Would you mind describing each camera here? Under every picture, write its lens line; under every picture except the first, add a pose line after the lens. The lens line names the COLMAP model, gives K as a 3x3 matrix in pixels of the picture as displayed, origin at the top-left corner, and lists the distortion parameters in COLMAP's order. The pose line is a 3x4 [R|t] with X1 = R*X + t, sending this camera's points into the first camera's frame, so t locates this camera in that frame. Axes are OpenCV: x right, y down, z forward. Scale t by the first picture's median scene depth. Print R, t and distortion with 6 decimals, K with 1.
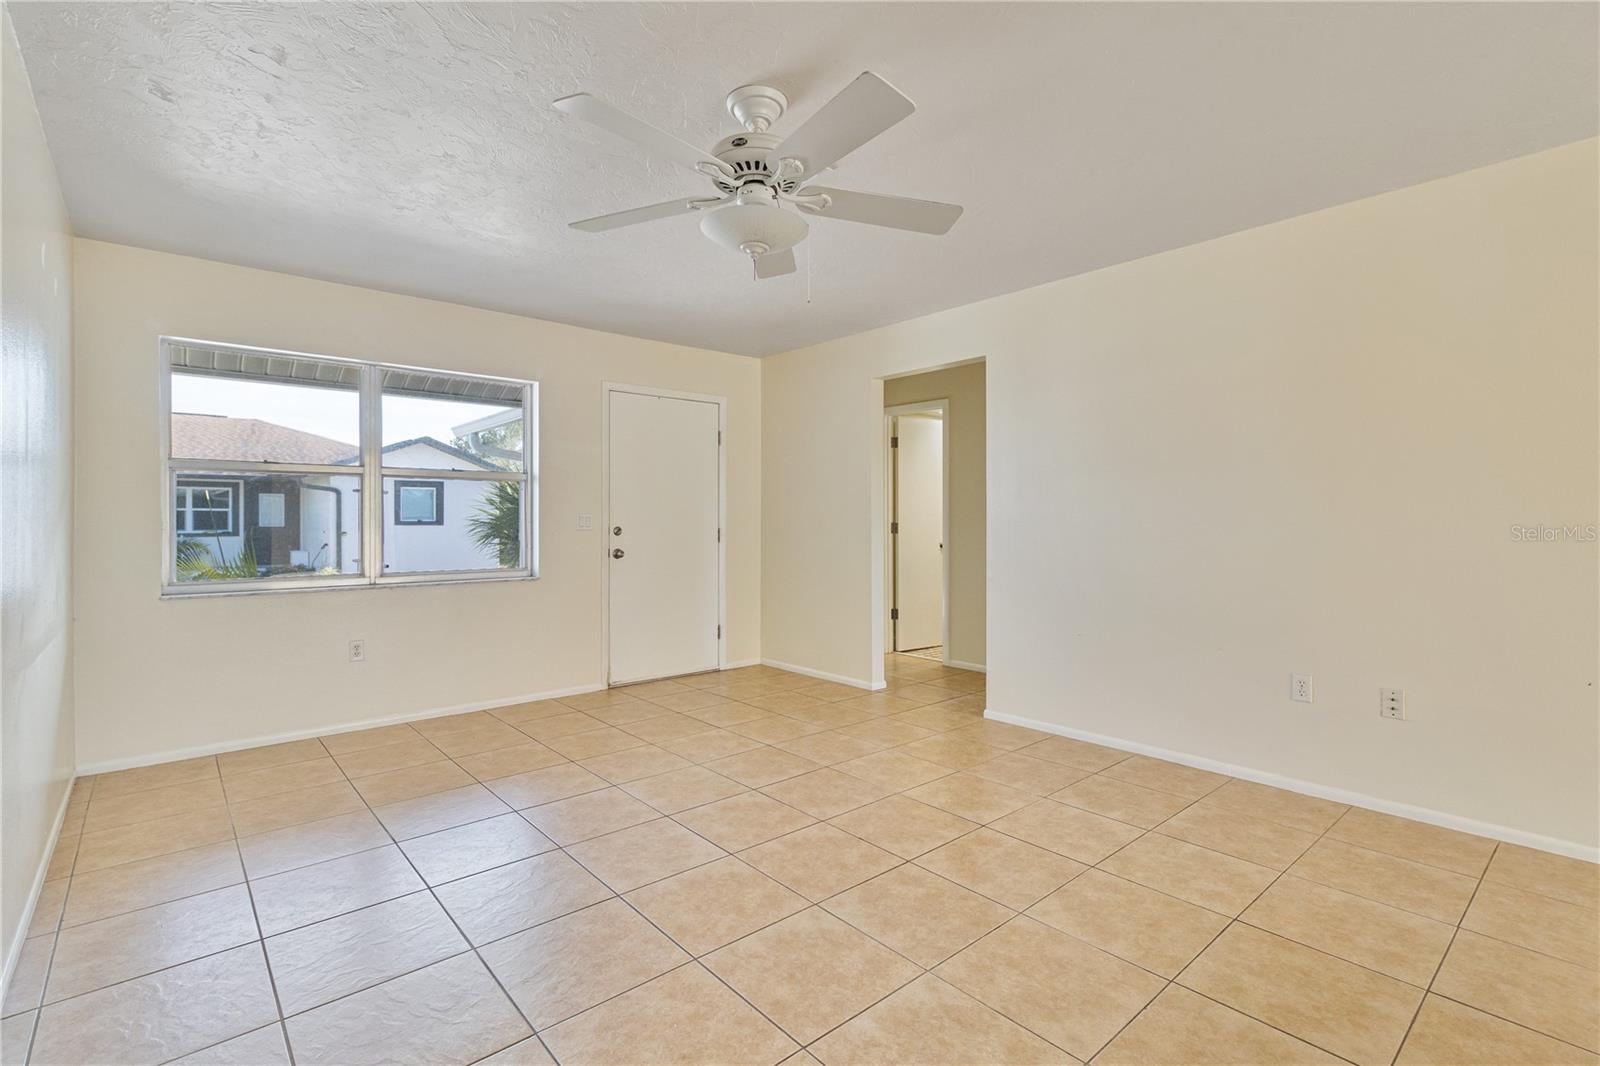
lens RADIAL K [[742.2, 0, 794.7], [0, 742.2, 519.1], [0, 0, 1]] dist [0.000170, 0.001310]
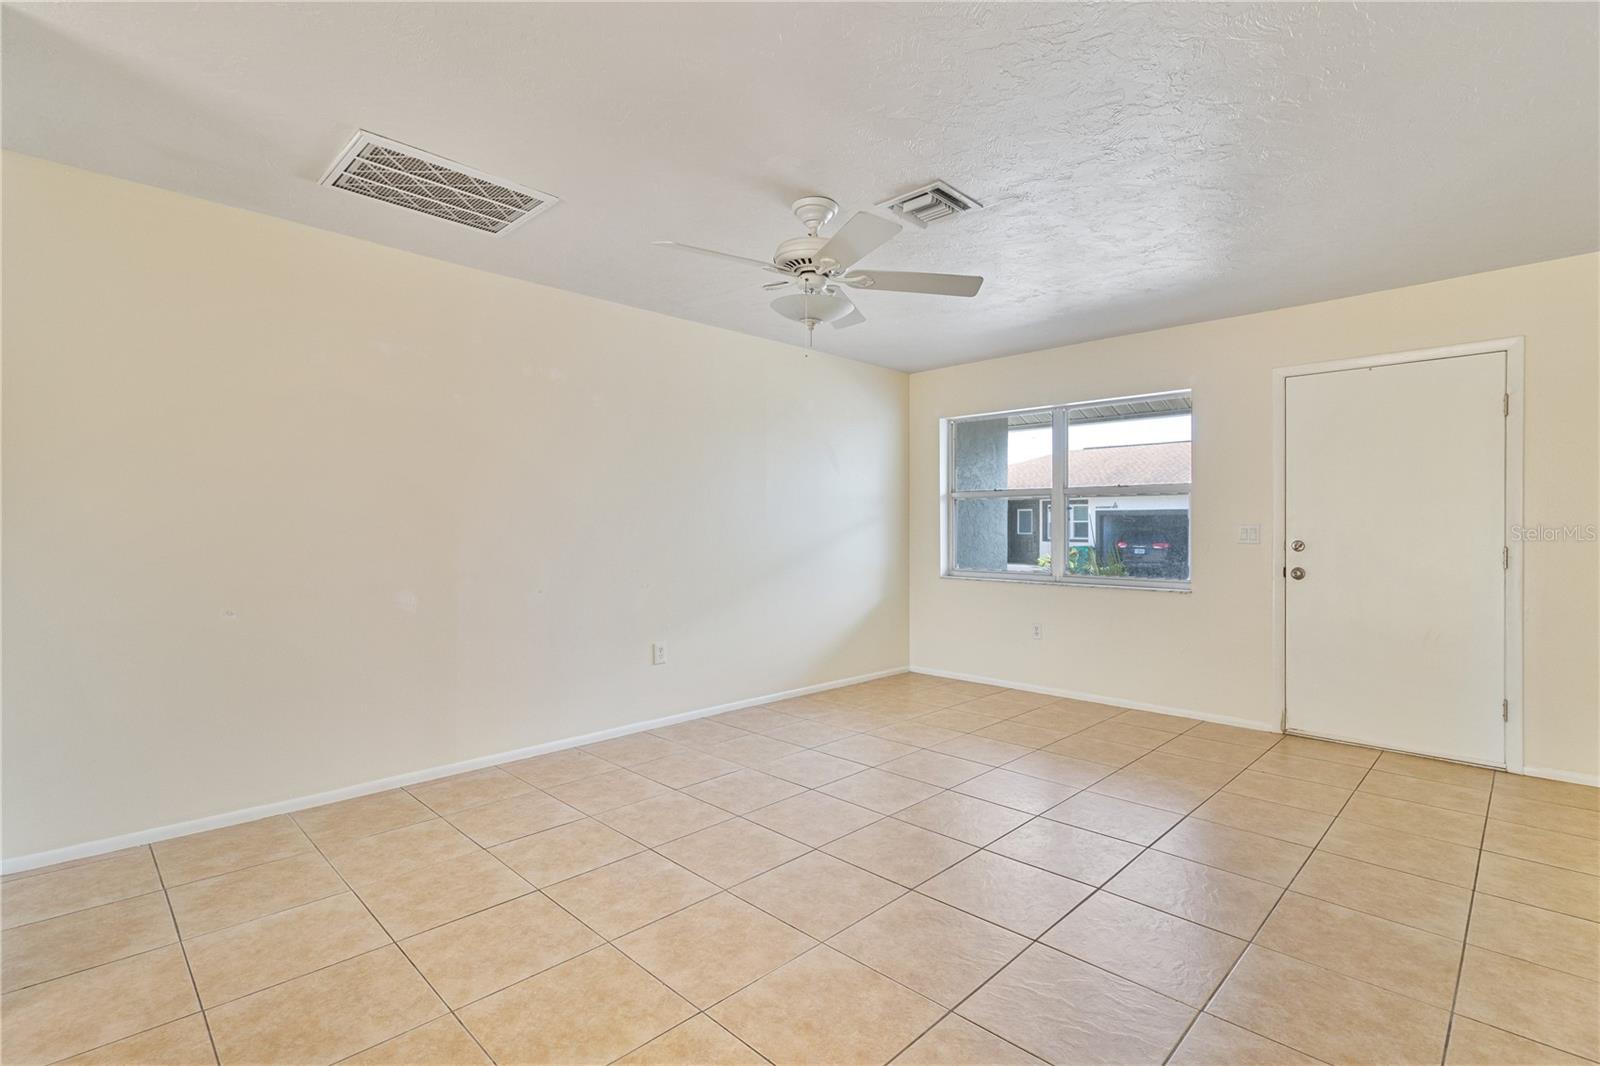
lens RADIAL K [[742.2, 0, 790.4], [0, 742.2, 529.3], [0, 0, 1]] dist [0.000170, 0.001310]
pose [[0.068453, 0.004118, -0.997646, 0.676715], [-0.003232, 0.999987, 0.003906, -0.004478], [0.997649, 0.002957, 0.068465, 0.479925]]
